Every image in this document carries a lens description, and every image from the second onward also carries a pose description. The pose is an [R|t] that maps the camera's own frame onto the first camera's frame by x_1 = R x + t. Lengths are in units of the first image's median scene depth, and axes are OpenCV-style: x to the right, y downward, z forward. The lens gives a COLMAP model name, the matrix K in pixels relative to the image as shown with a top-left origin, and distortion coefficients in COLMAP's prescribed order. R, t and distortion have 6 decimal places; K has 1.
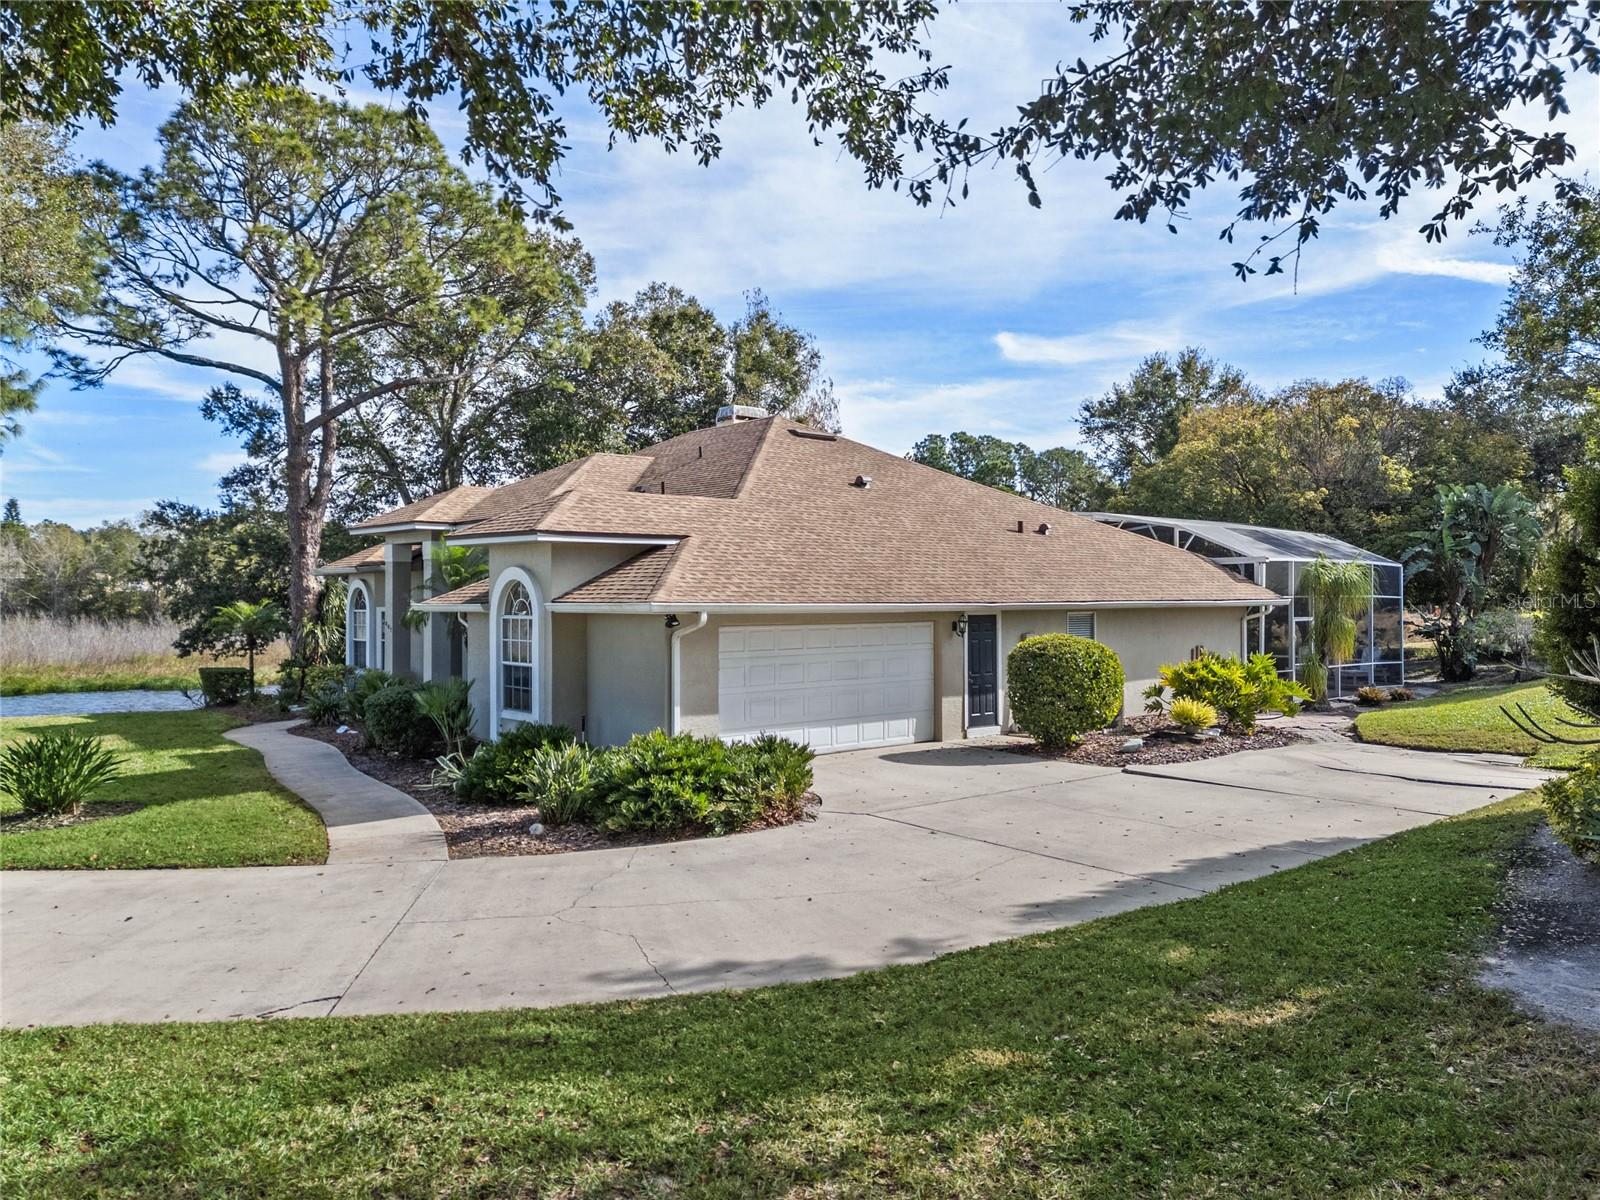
lens RADIAL K [[1114.6, 0, 800.0], [0, 1114.6, 600.0], [0, 0, 1]] dist [0.046541, 0.000792]
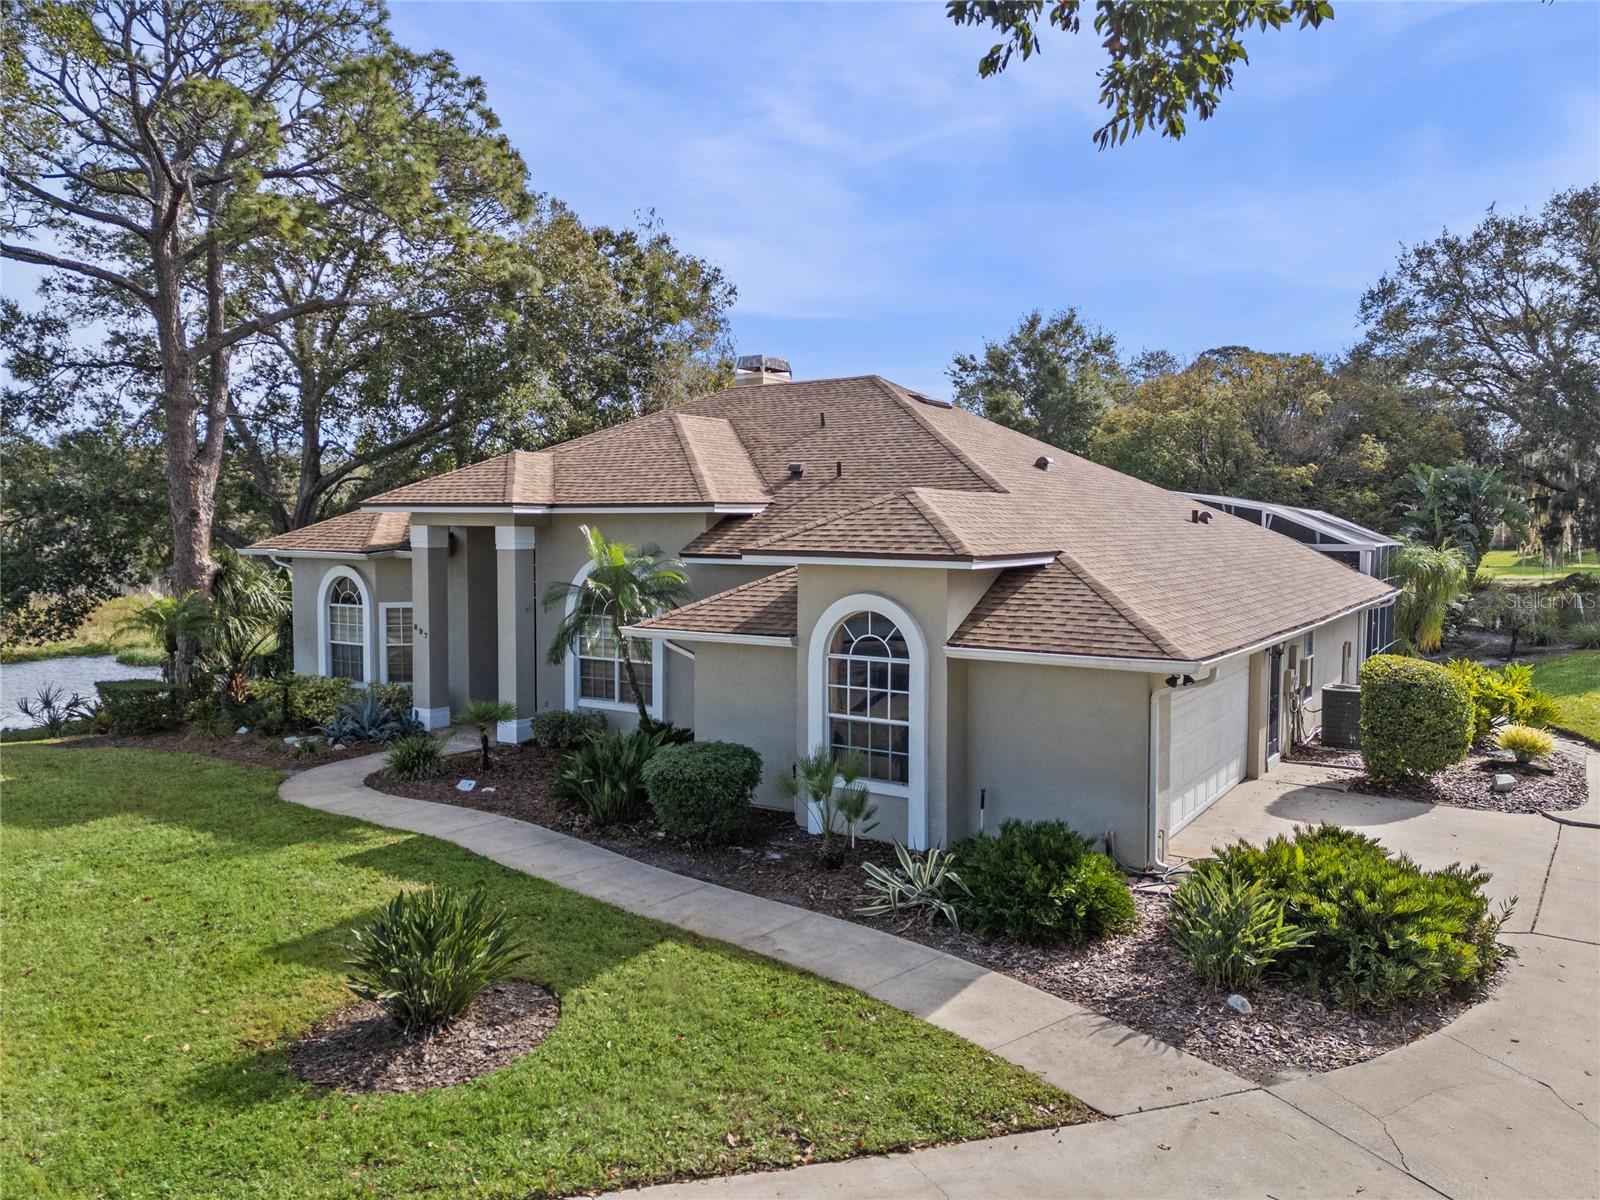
lens RADIAL K [[1123.7, 0, 800.0], [0, 1123.7, 600.0], [0, 0, 1]] dist [0.025496, -0.000233]
pose [[0.957162, -0.015417, 0.289143, -0.267760], [-0.003286, 0.997939, 0.064085, -0.038210], [-0.289535, -0.062290, 0.955138, 0.133539]]
